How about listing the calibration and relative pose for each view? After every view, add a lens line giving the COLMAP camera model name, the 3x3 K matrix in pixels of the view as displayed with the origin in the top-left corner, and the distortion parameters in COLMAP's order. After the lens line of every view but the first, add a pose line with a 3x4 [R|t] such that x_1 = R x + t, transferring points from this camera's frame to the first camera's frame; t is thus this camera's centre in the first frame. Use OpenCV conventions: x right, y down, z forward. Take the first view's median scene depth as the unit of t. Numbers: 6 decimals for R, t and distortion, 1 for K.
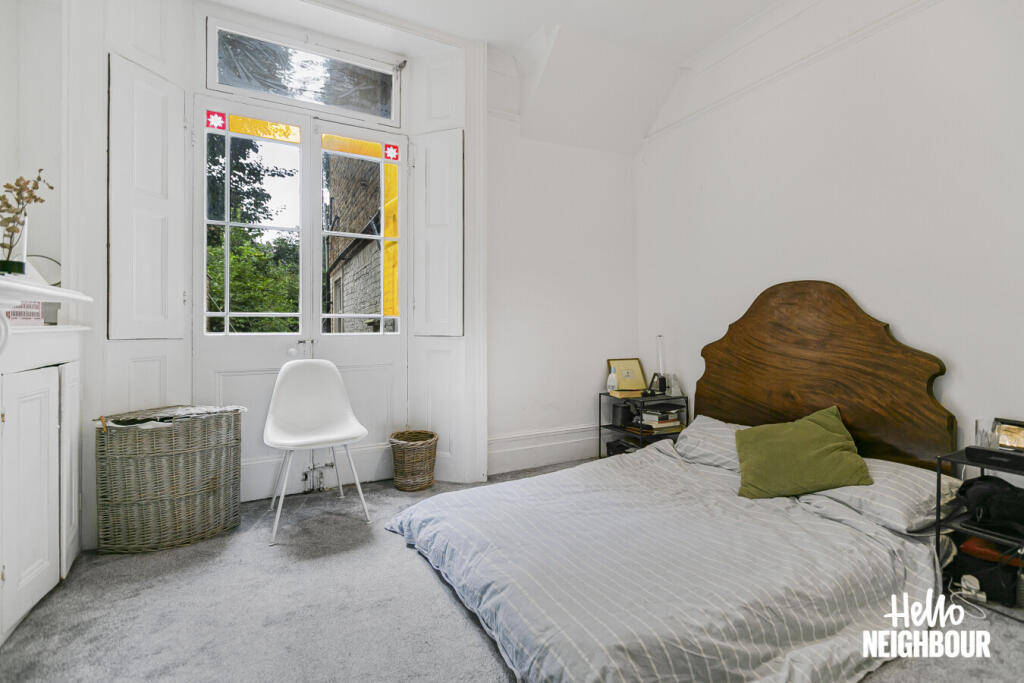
lens RADIAL K [[461.1, 0, 511.4], [0, 461.1, 323.9], [0, 0, 1]] dist [-0.000081, -0.001055]
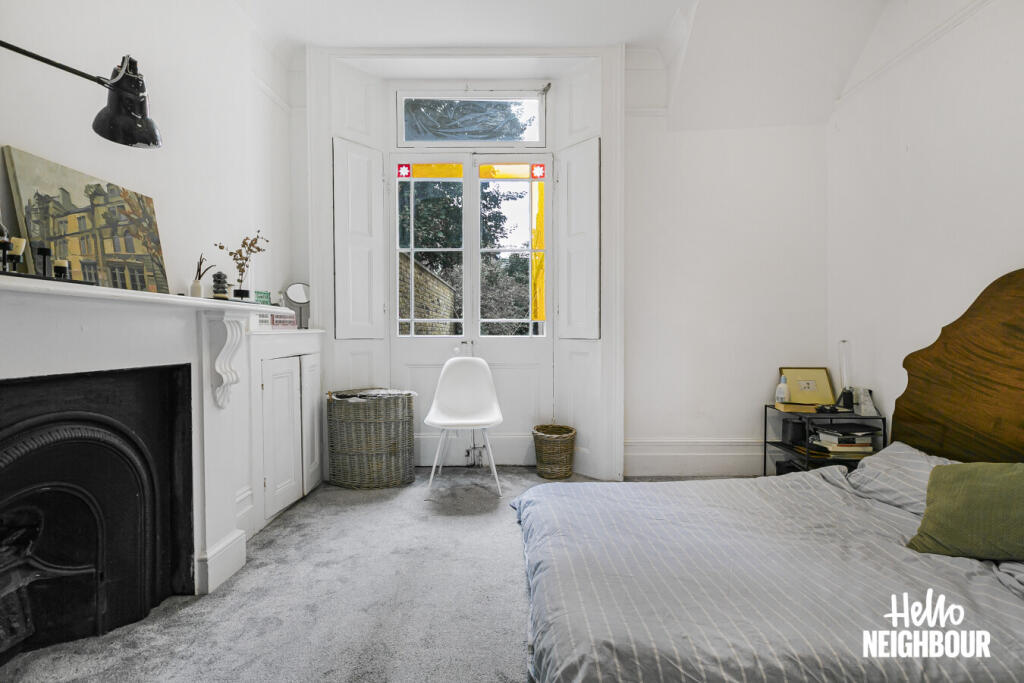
lens RADIAL K [[448.8, 0, 512.0], [0, 448.8, 341.5], [0, 0, 1]] dist [-0.000899, -0.000425]
pose [[0.881242, 0.011497, -0.472526, 0.217136], [0.003497, 0.999518, 0.030841, 0.000327], [0.472653, -0.028831, 0.880777, 0.018932]]
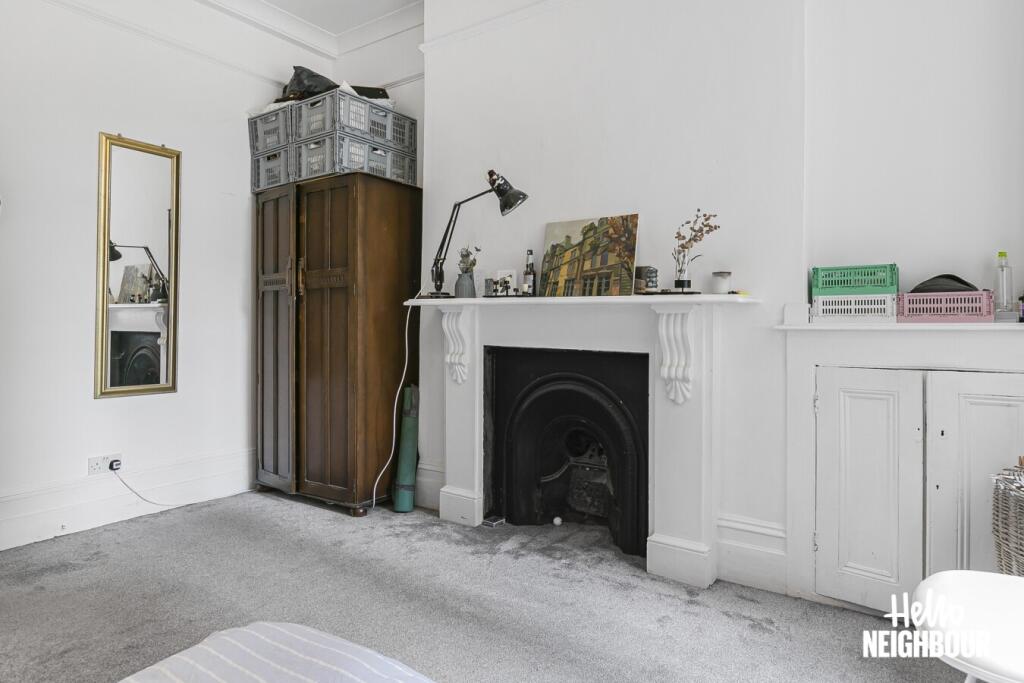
lens RADIAL K [[606.6, 0, 511.9], [0, 606.6, 322.1], [0, 0, 1]] dist [0.000165, 0.000003]
pose [[-0.889837, -0.000223, -0.456278, 0.133529], [0.001341, 0.999994, -0.003105, 0.003791], [0.456276, -0.003375, -0.889832, 1.139556]]
